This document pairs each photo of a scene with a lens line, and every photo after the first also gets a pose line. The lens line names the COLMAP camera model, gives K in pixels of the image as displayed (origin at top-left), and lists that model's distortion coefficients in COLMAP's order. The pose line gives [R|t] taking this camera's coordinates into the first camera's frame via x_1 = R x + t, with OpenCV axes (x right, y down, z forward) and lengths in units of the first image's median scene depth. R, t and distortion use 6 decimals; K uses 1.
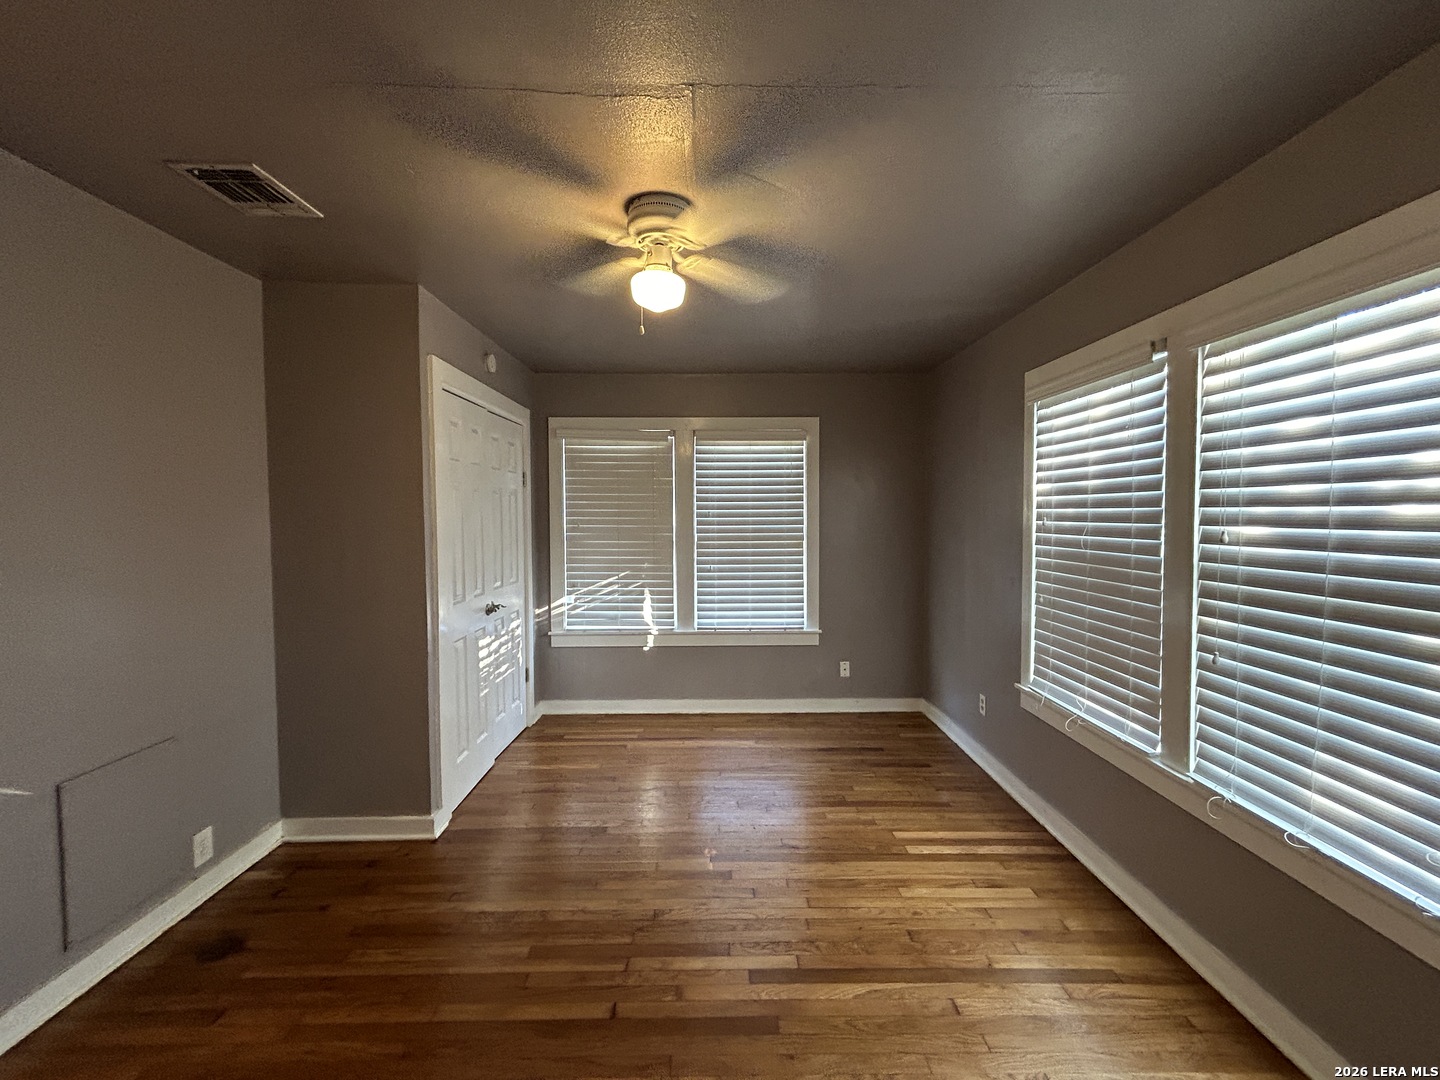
lens RADIAL K [[583.9, 0, 718.8], [0, 583.9, 536.9], [0, 0, 1]] dist [-0.001614, 0.001915]
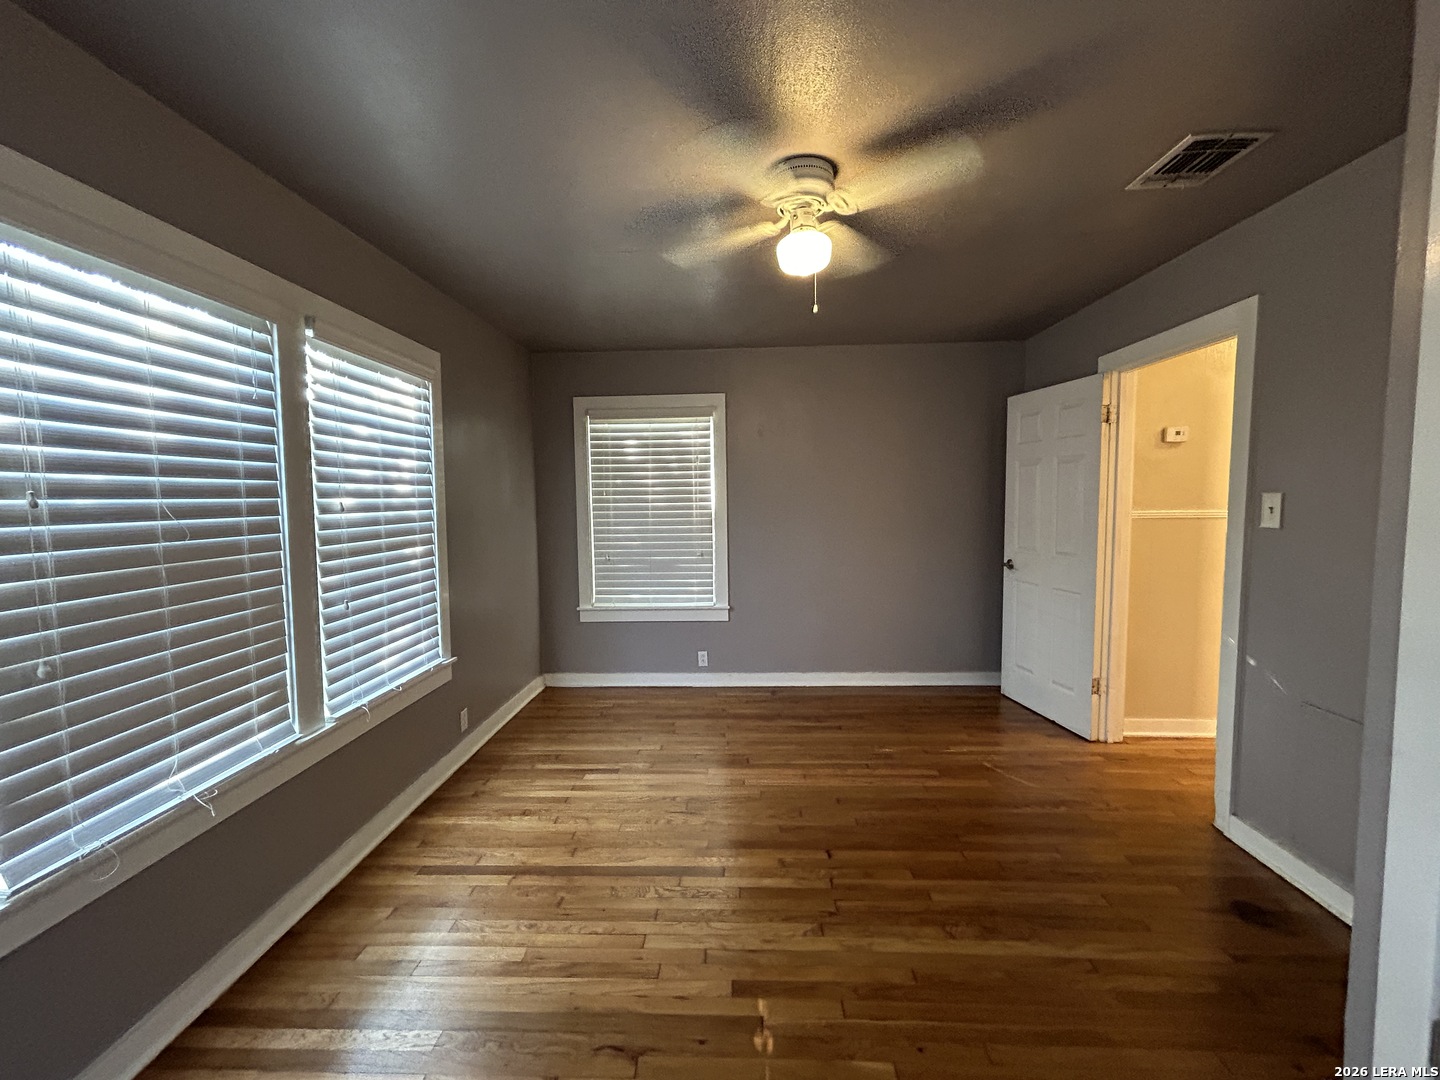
lens RADIAL K [[583.9, 0, 718.6], [0, 583.9, 542.9], [0, 0, 1]] dist [-0.001614, 0.001915]
pose [[-0.998520, 0.009474, 0.053555, -0.004185], [0.015799, 0.992775, 0.118944, -0.039094], [-0.052041, 0.119614, -0.991456, 1.452119]]
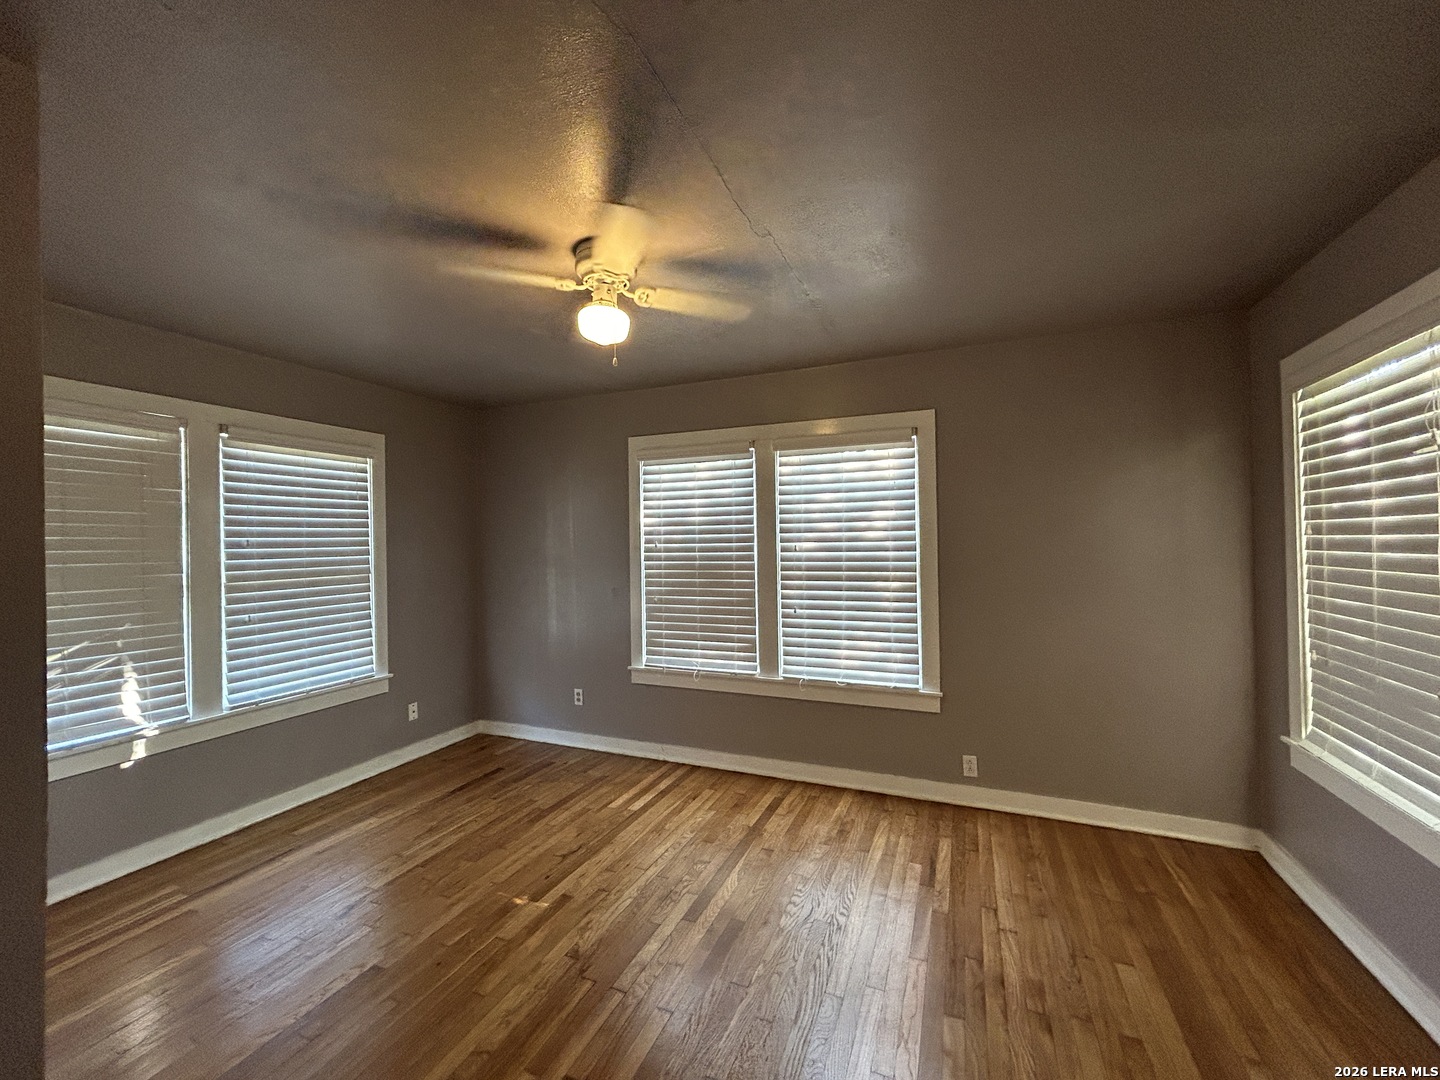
lens RADIAL K [[583.9, 0, 718.5], [0, 583.9, 538.6], [0, 0, 1]] dist [-0.001614, 0.001915]
pose [[0.402141, 0.002692, 0.915574, -0.704361], [0.049985, 0.998440, -0.024890, 0.002499], [-0.914212, 0.055775, 0.401379, 0.289199]]
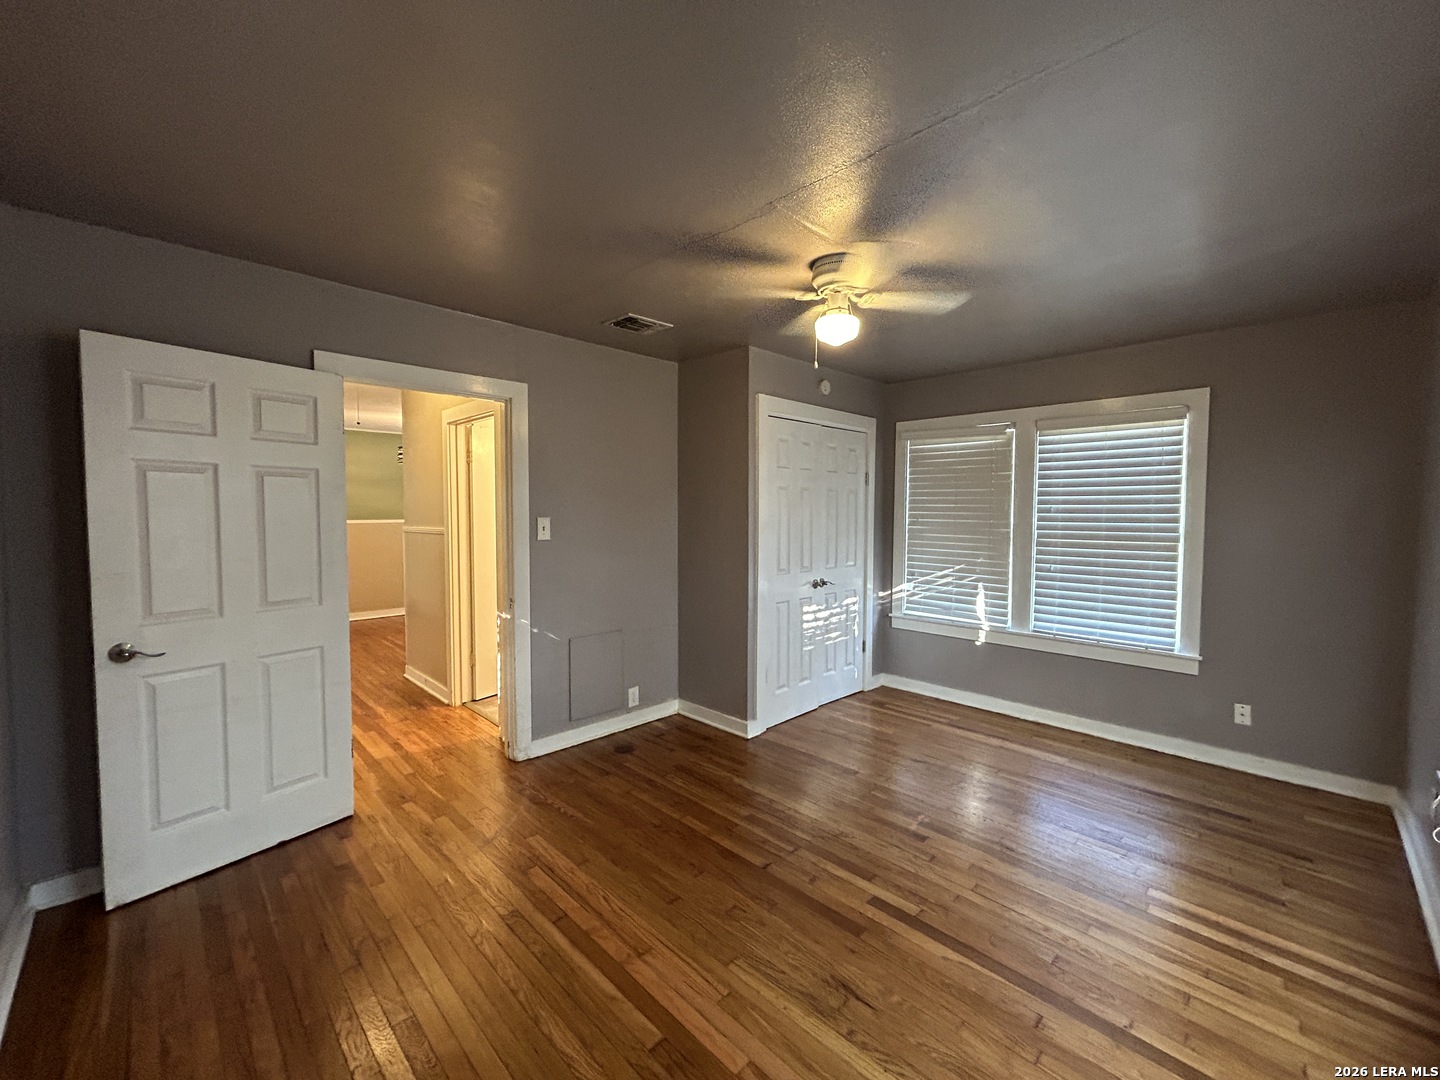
lens RADIAL K [[583.9, 0, 720.7], [0, 583.9, 537.5], [0, 0, 1]] dist [-0.001614, 0.001915]
pose [[0.695677, 0.038850, -0.717303, 0.455197], [-0.033368, 0.999206, 0.021756, 0.004297], [0.717579, 0.008800, 0.696421, -0.032007]]
